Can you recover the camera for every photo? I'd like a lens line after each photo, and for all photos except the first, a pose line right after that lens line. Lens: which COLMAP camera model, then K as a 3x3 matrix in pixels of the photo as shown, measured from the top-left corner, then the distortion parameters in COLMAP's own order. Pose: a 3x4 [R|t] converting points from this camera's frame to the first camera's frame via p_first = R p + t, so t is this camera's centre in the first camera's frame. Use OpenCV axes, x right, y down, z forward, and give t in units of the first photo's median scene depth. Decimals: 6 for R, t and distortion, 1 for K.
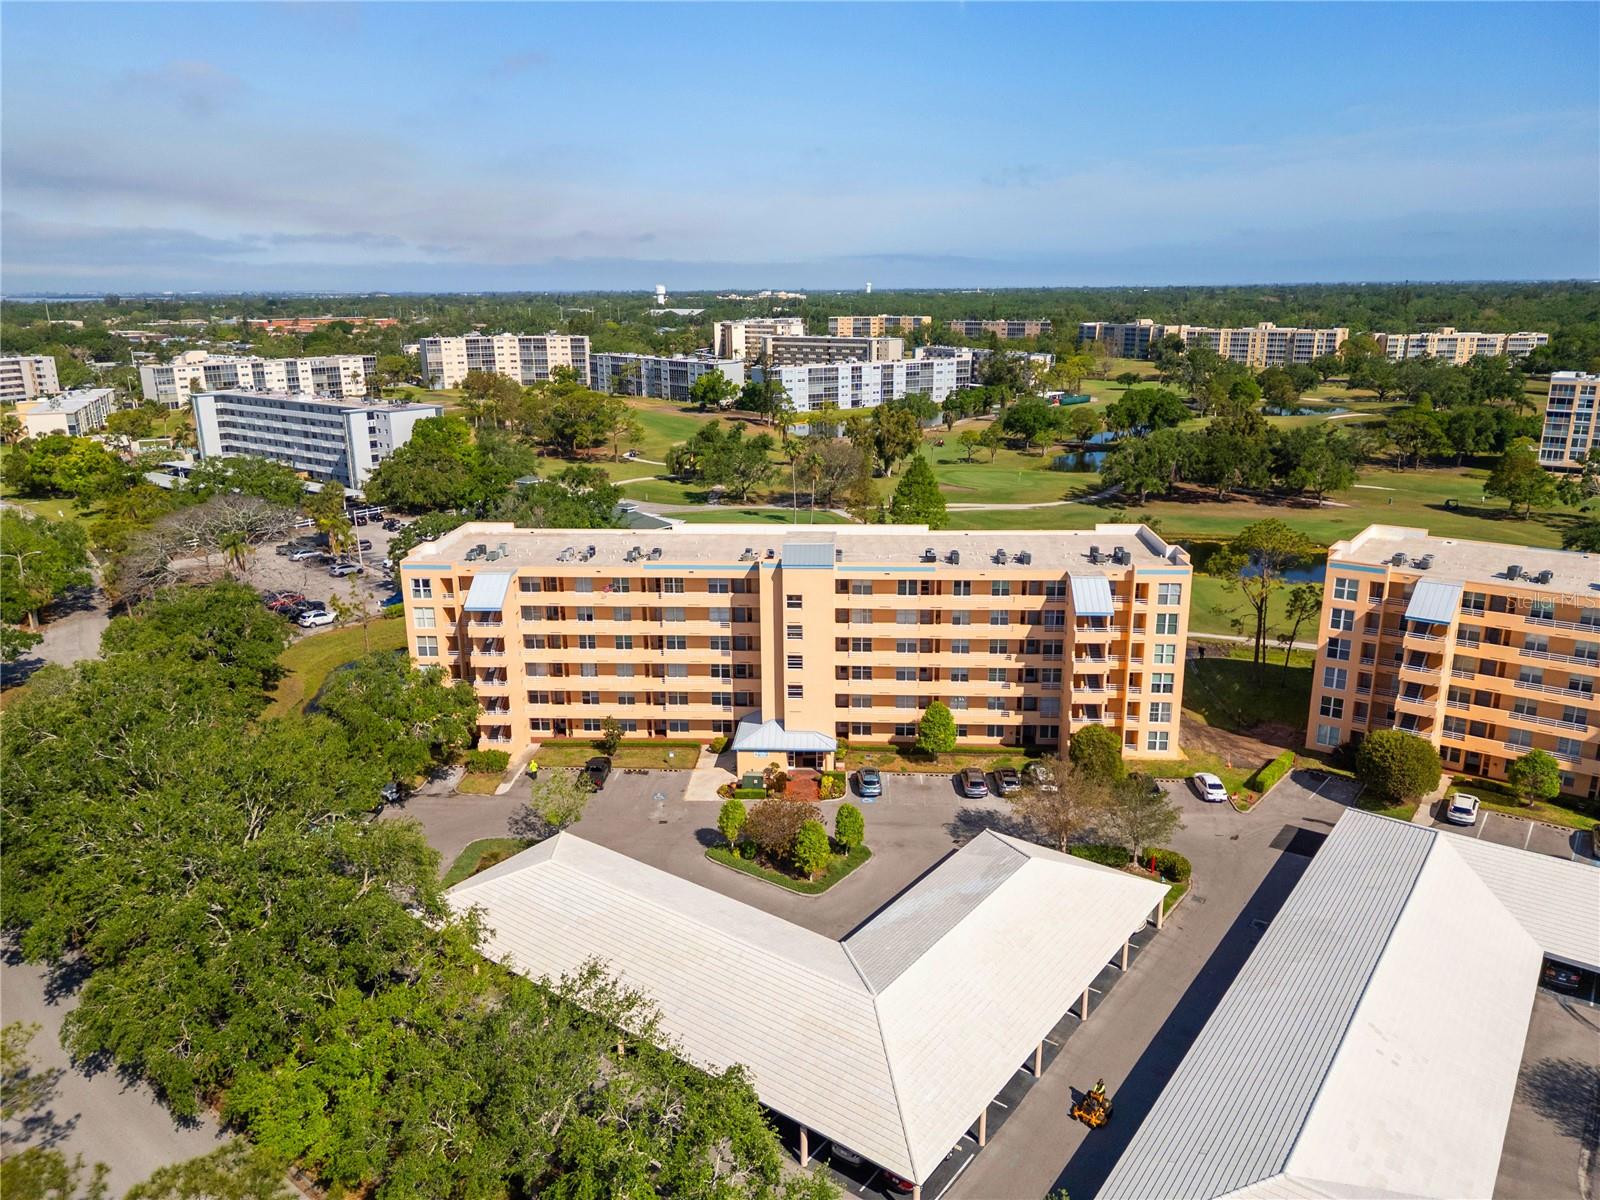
lens RADIAL K [[1125.8, 0, 803.1], [0, 1125.8, 605.2], [0, 0, 1]] dist [0.103235, -0.124267]
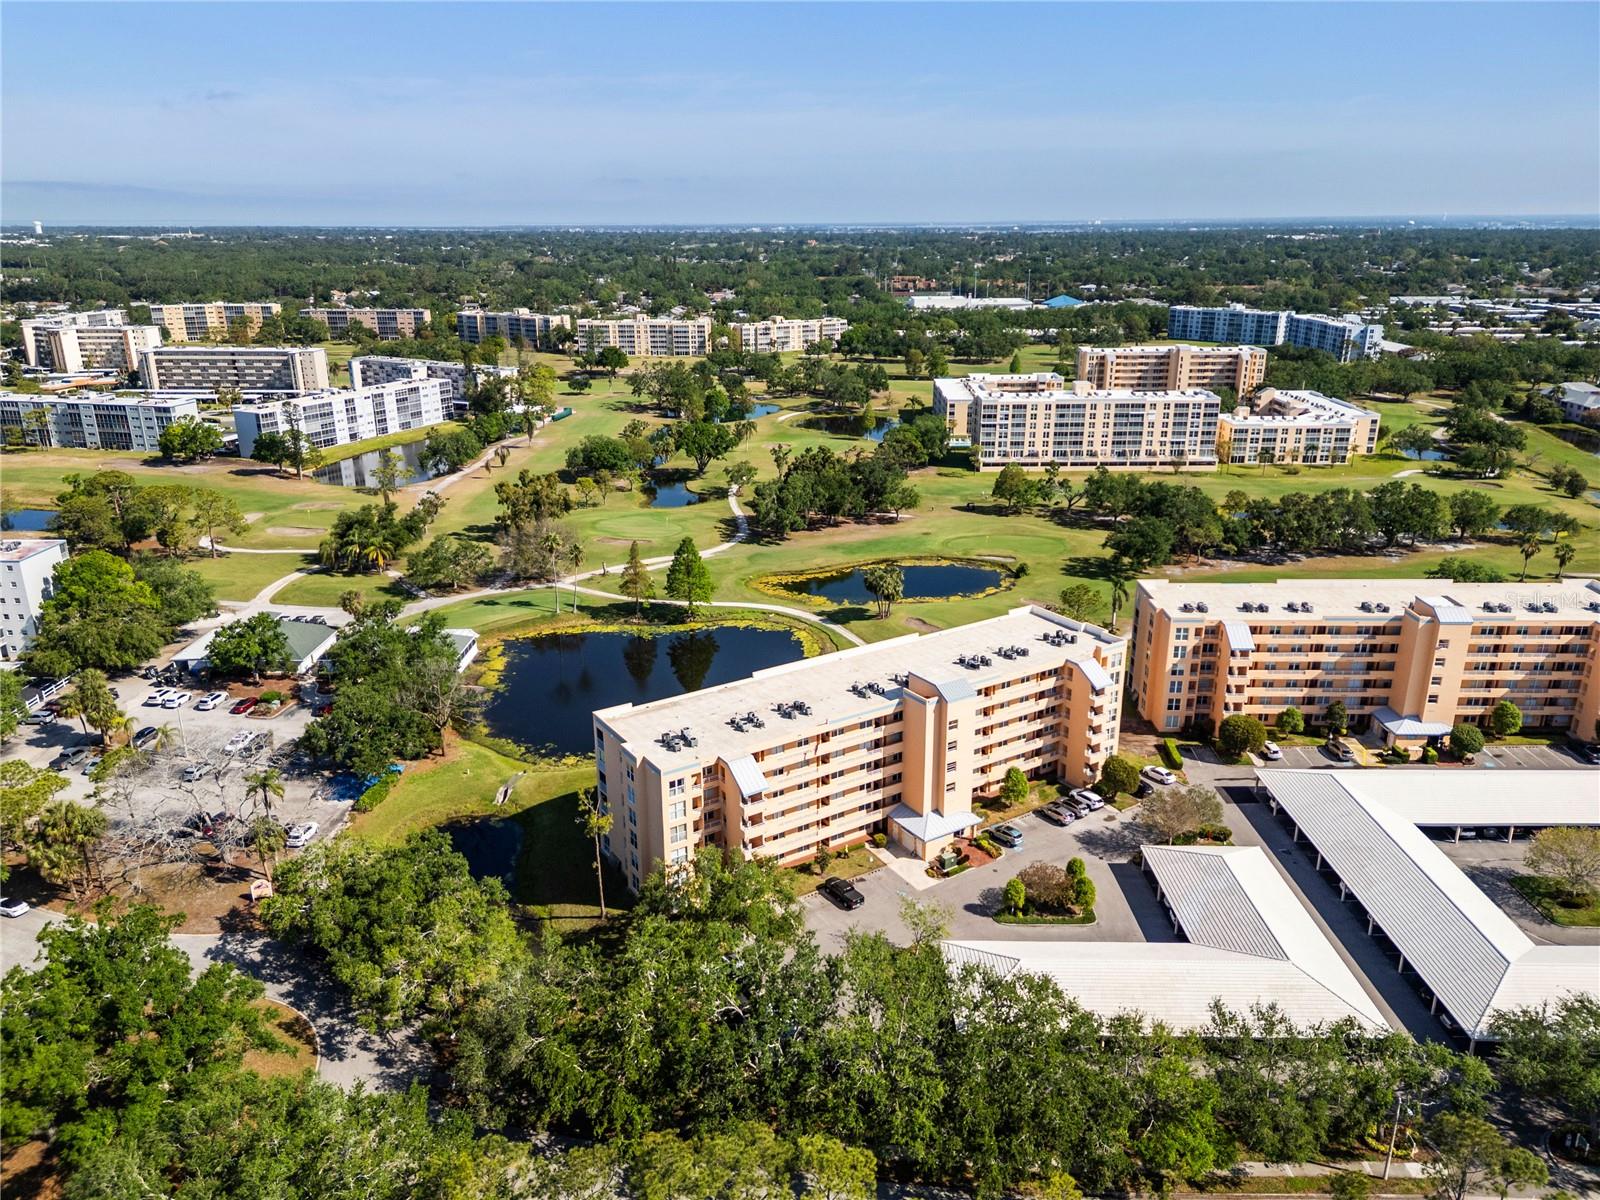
lens RADIAL K [[1125.8, 0, 803.1], [0, 1125.8, 605.2], [0, 0, 1]] dist [0.103235, -0.124267]
pose [[0.803344, -0.185491, 0.565890, -0.811545], [0.156414, 0.982612, 0.100041, -0.280236], [-0.574607, 0.008146, 0.818389, -0.020593]]
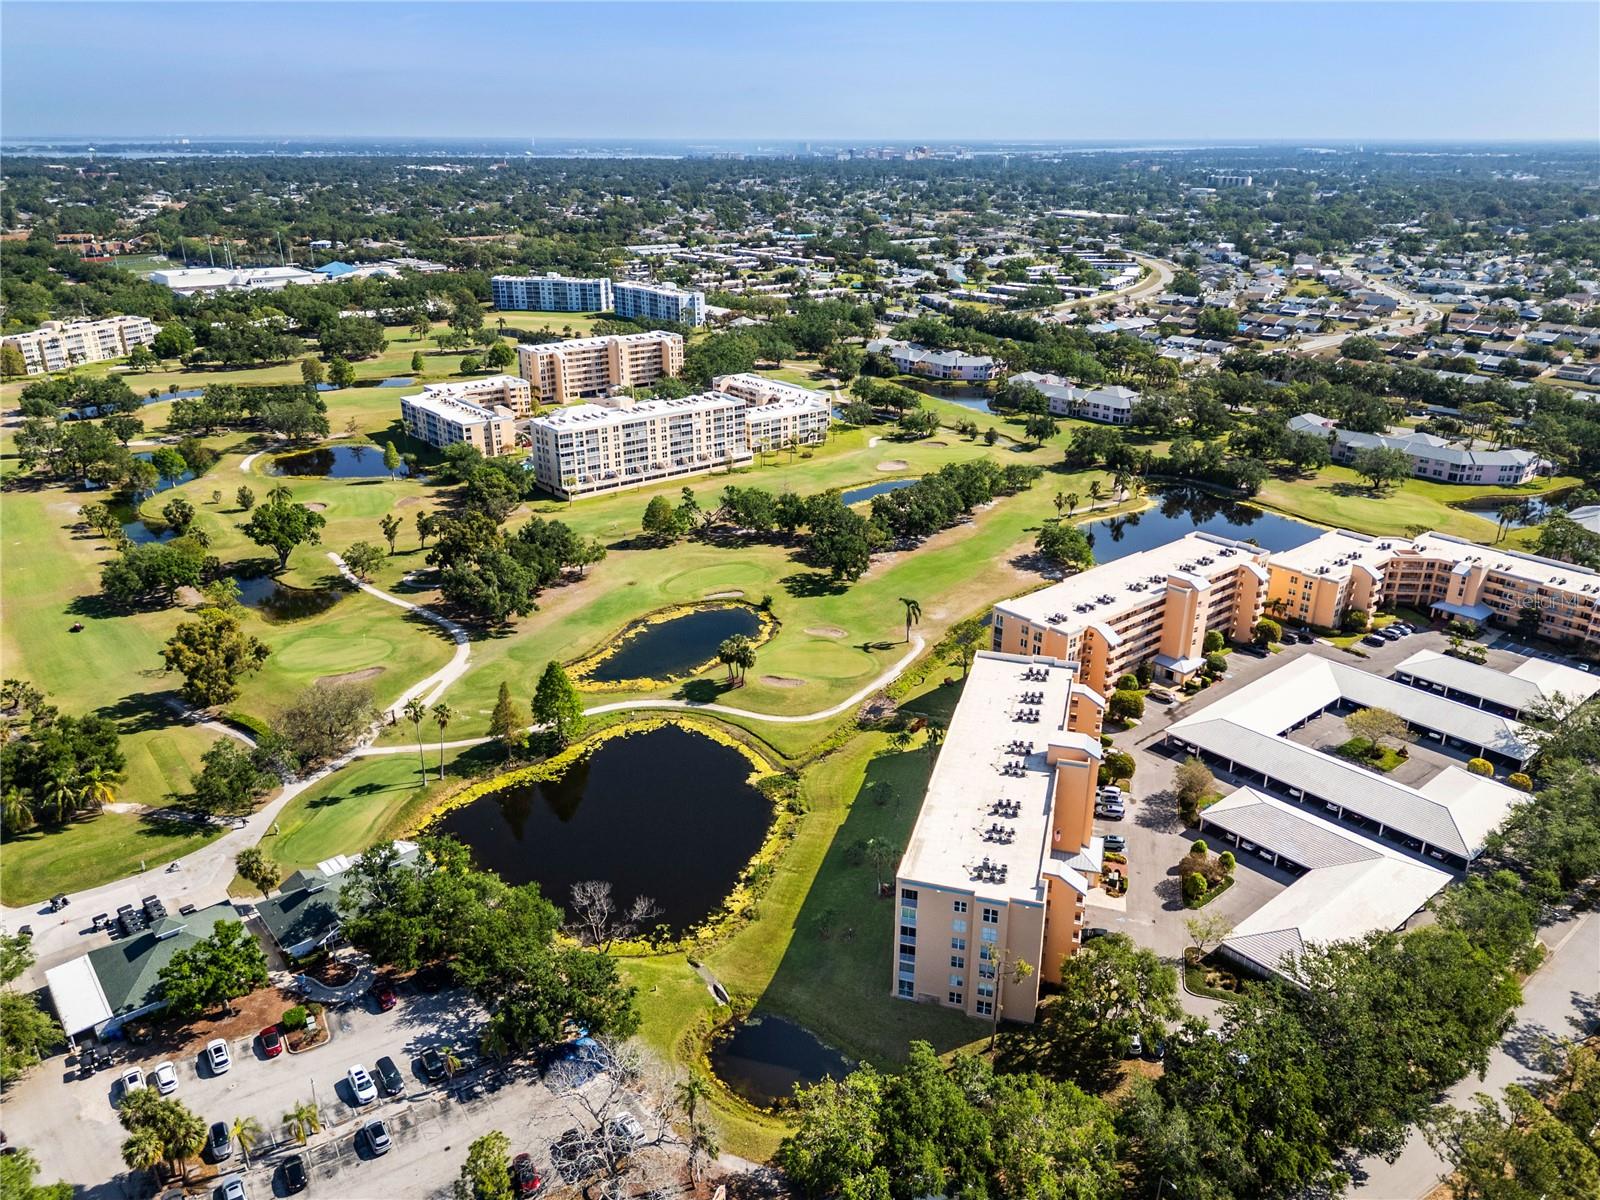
lens RADIAL K [[1125.8, 0, 803.1], [0, 1125.8, 605.2], [0, 0, 1]] dist [0.103235, -0.124267]
pose [[0.222340, -0.360124, 0.906022, -1.400314], [0.257695, 0.917942, 0.301624, -0.776869], [-0.940297, 0.166414, 0.296897, 0.768156]]
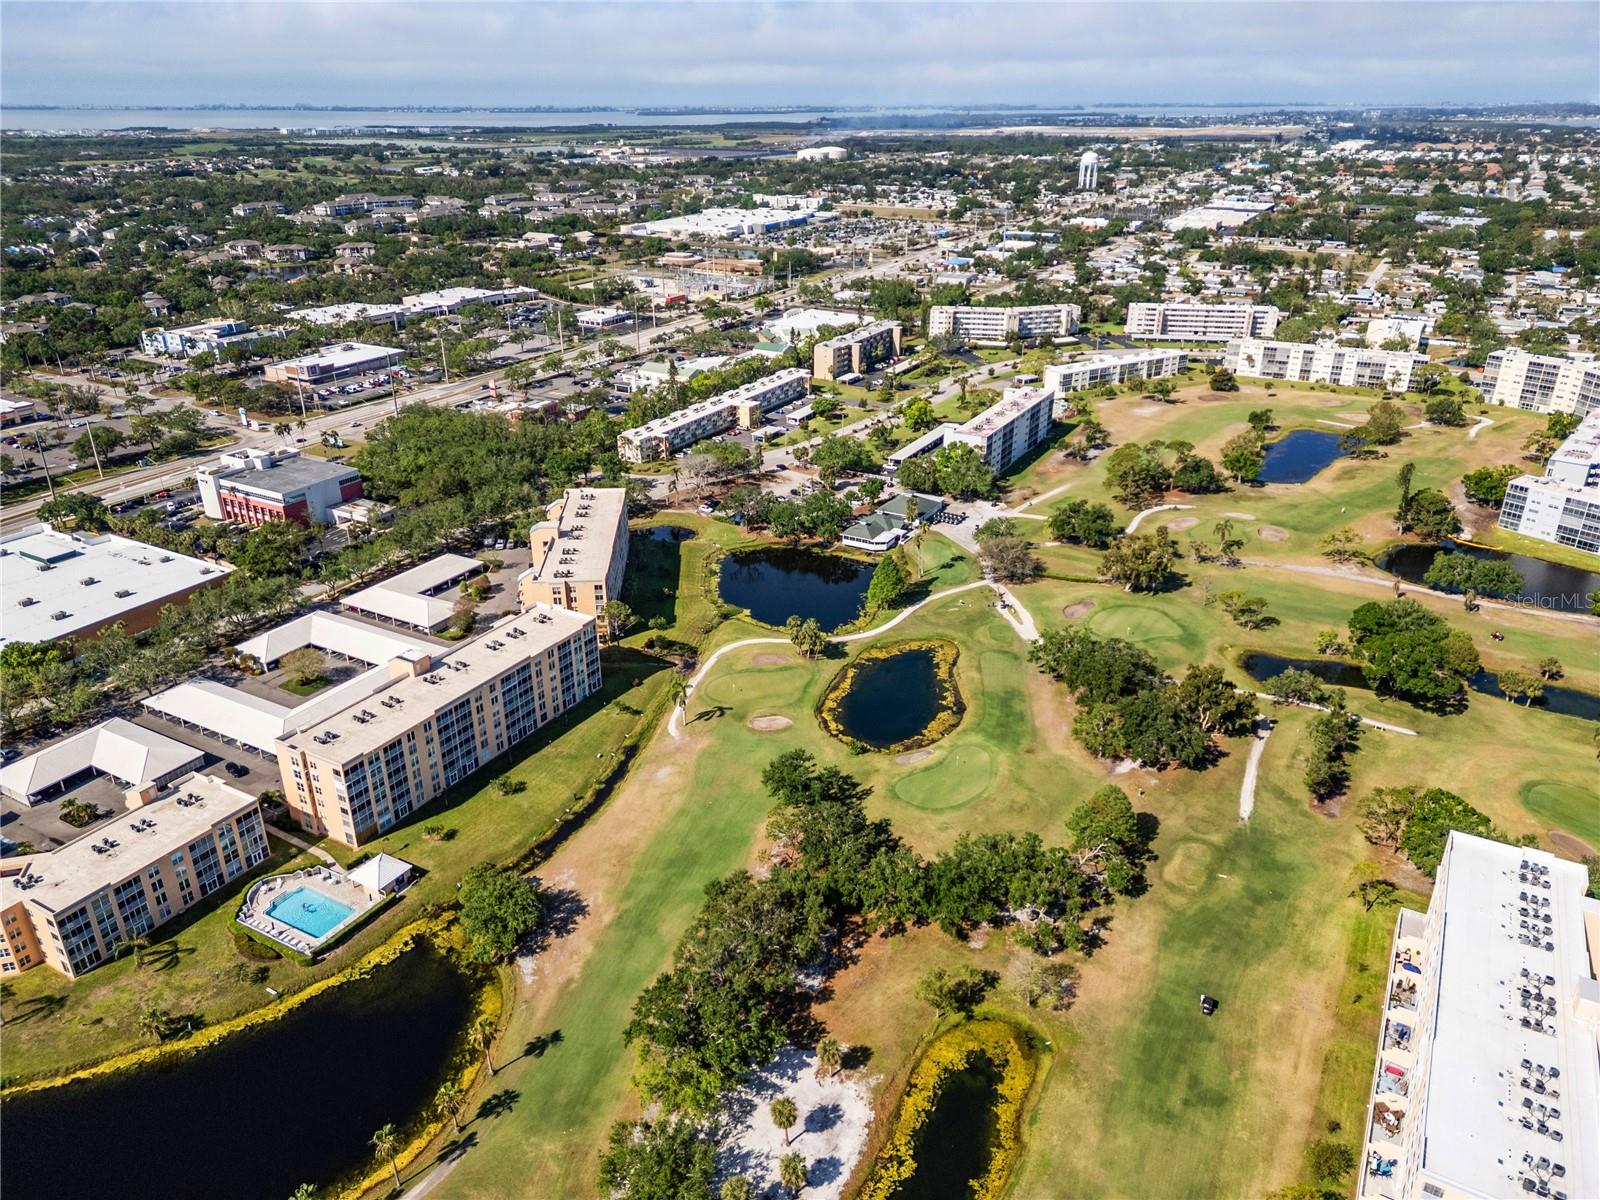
lens RADIAL K [[1125.8, 0, 803.1], [0, 1125.8, 605.2], [0, 0, 1]] dist [0.103235, -0.124267]
pose [[0.129705, 0.418271, -0.899014, 2.713095], [-0.265599, 0.888197, 0.374918, -1.109876], [0.955319, 0.190148, 0.226296, 0.923040]]
